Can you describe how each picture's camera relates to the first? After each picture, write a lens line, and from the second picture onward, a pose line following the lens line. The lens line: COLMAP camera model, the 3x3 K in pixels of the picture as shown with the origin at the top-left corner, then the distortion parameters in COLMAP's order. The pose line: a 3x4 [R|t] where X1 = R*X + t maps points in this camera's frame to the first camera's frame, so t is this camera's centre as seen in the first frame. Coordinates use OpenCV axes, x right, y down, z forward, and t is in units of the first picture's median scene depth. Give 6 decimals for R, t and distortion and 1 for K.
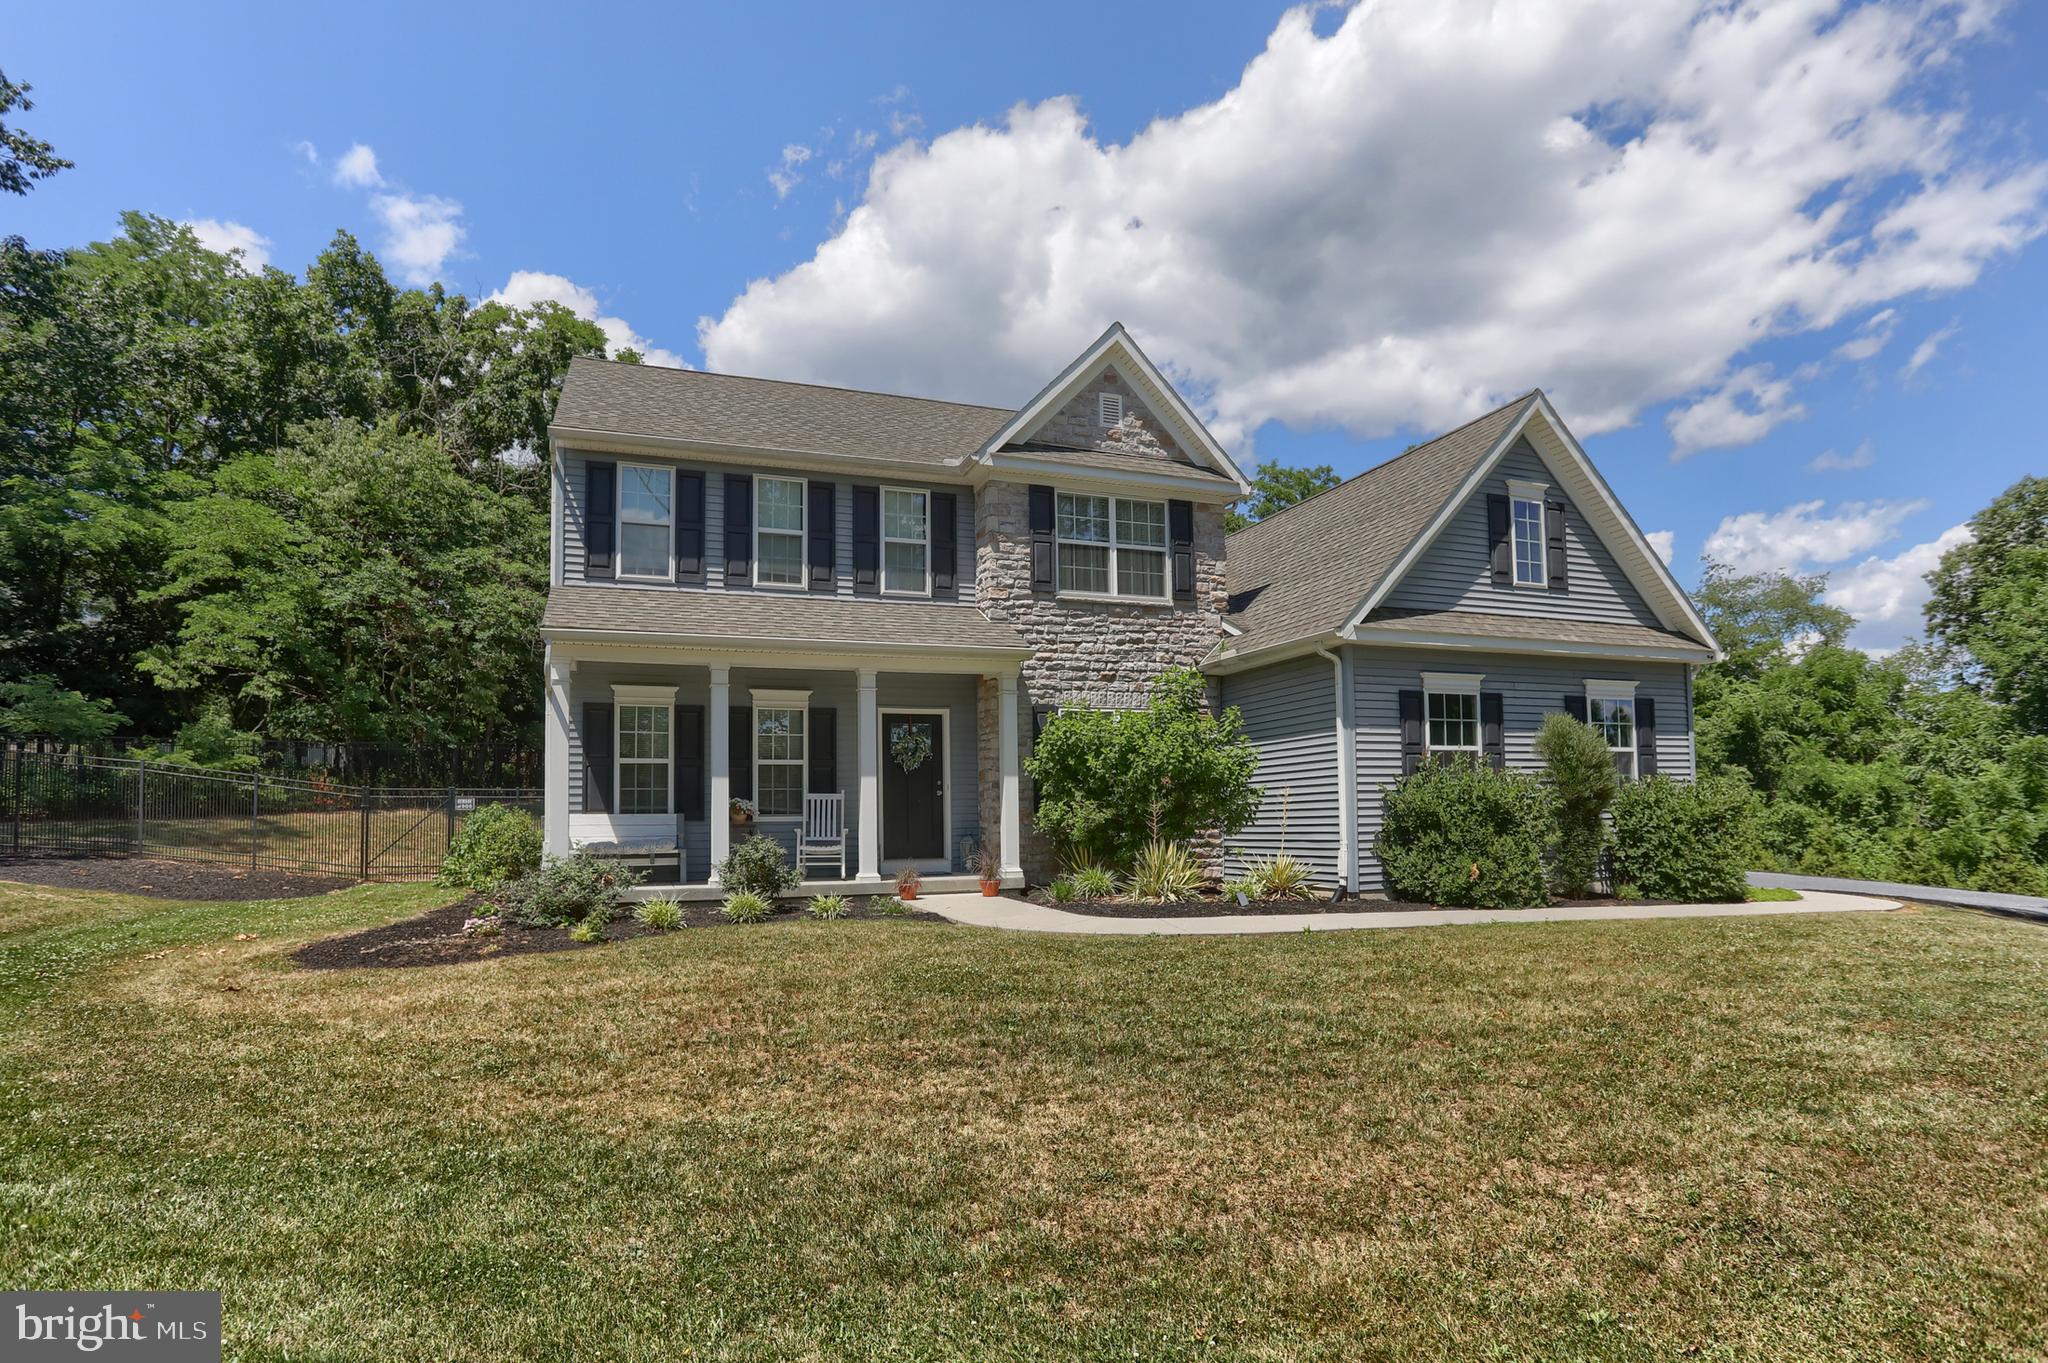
lens RADIAL K [[1093.0, 0, 1037.6], [0, 1093.0, 688.3], [0, 0, 1]] dist [-0.032348, 0.006720]
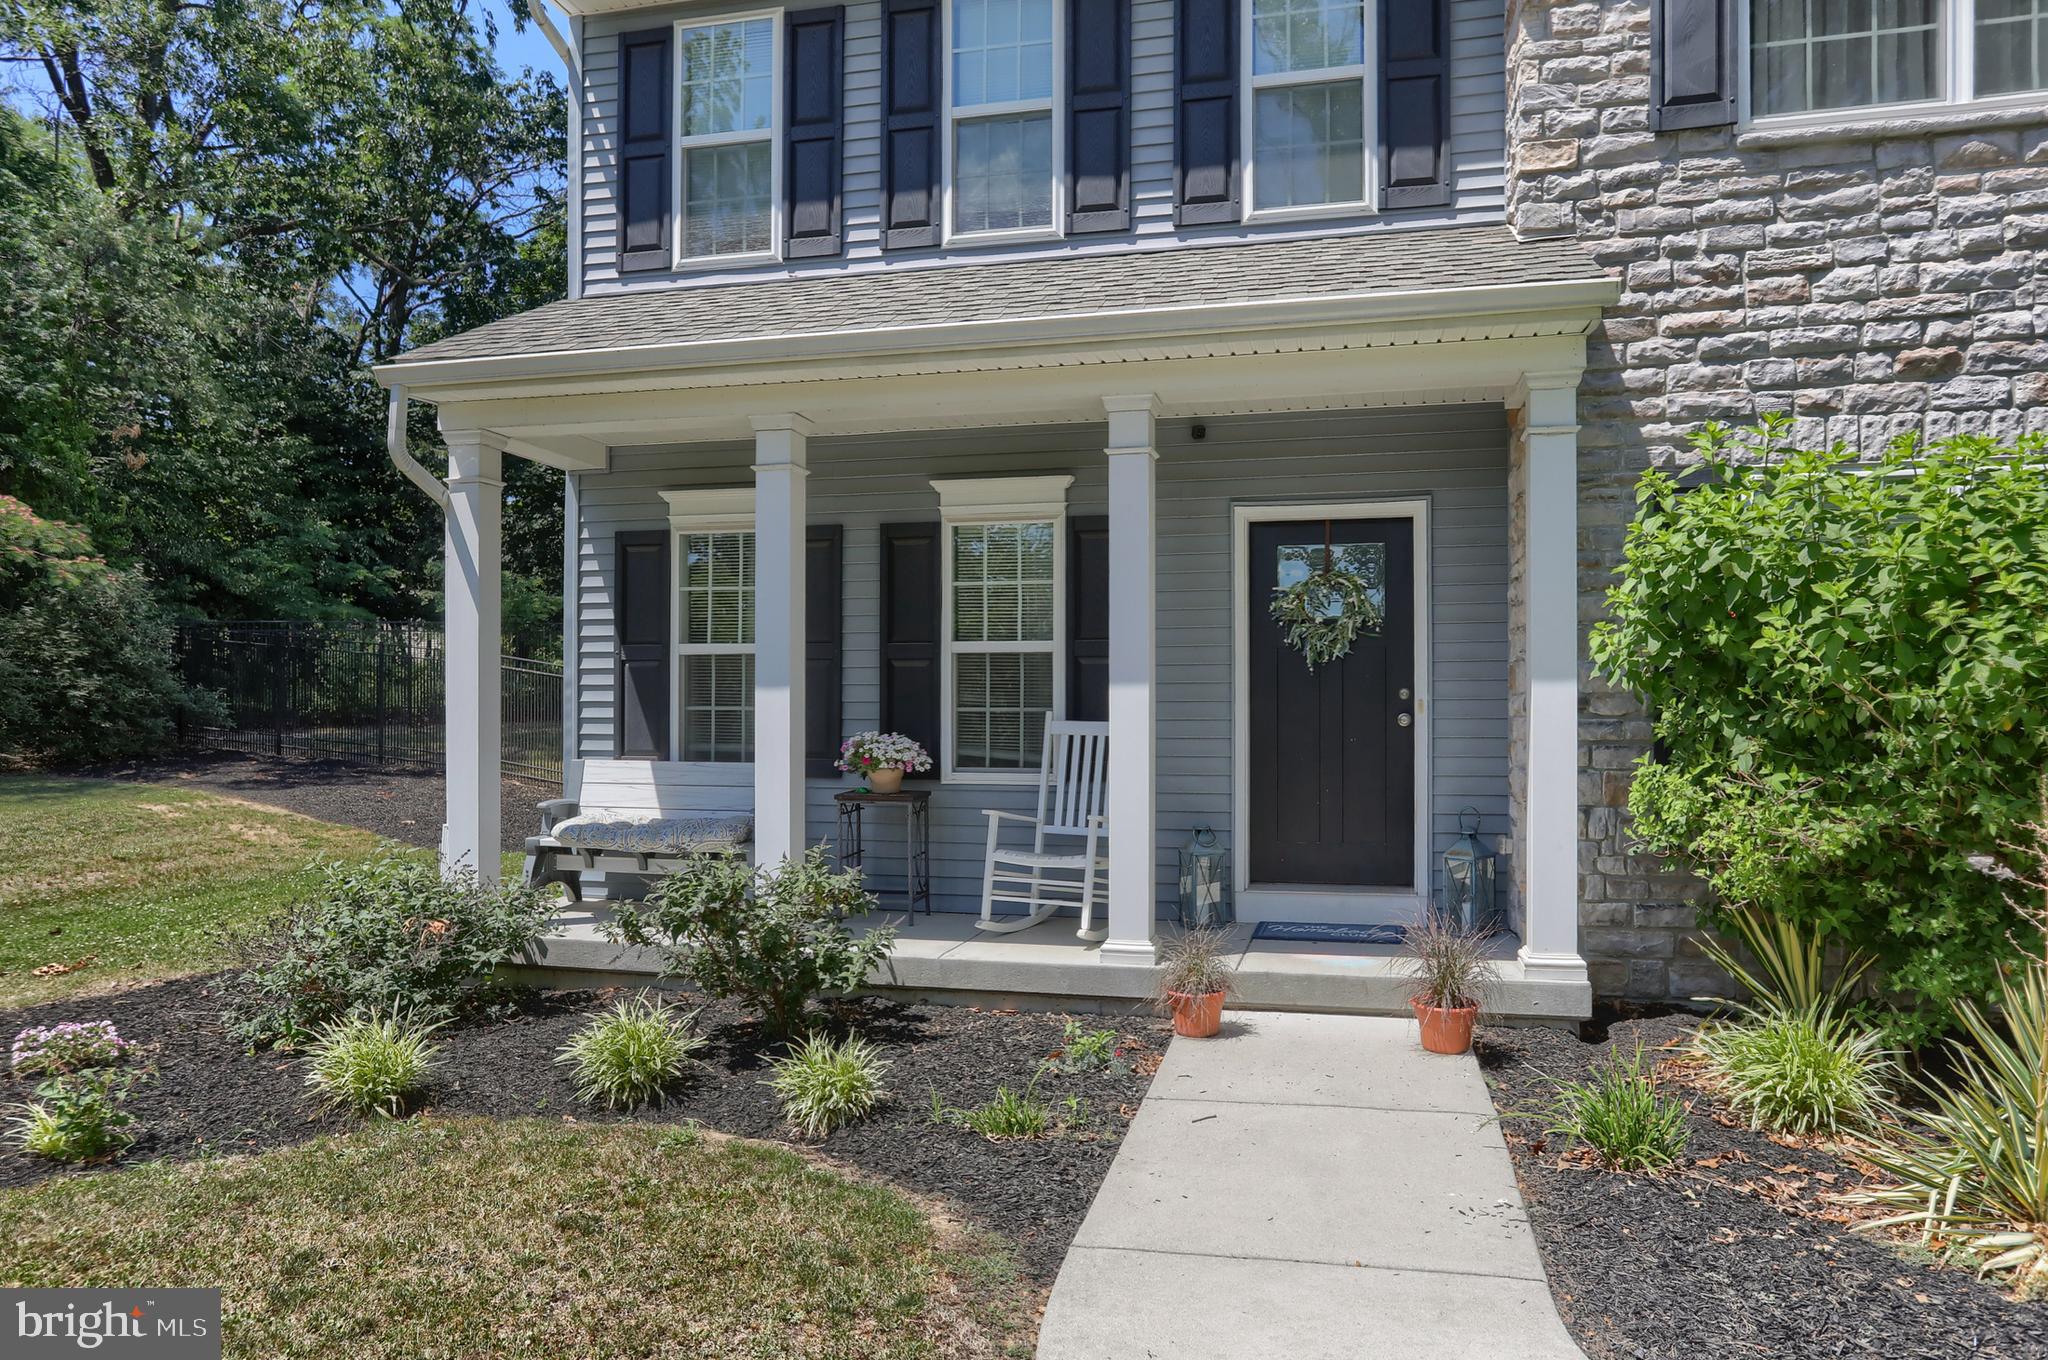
lens RADIAL K [[1366.9, 0, 1027.0], [0, 1366.9, 688.6], [0, 0, 1]] dist [-0.016076, 0.019031]
pose [[0.826104, 0.005238, -0.563493, 0.073896], [0.054364, 0.994552, 0.088944, 0.034821], [0.560889, -0.104111, 0.821319, 0.533847]]
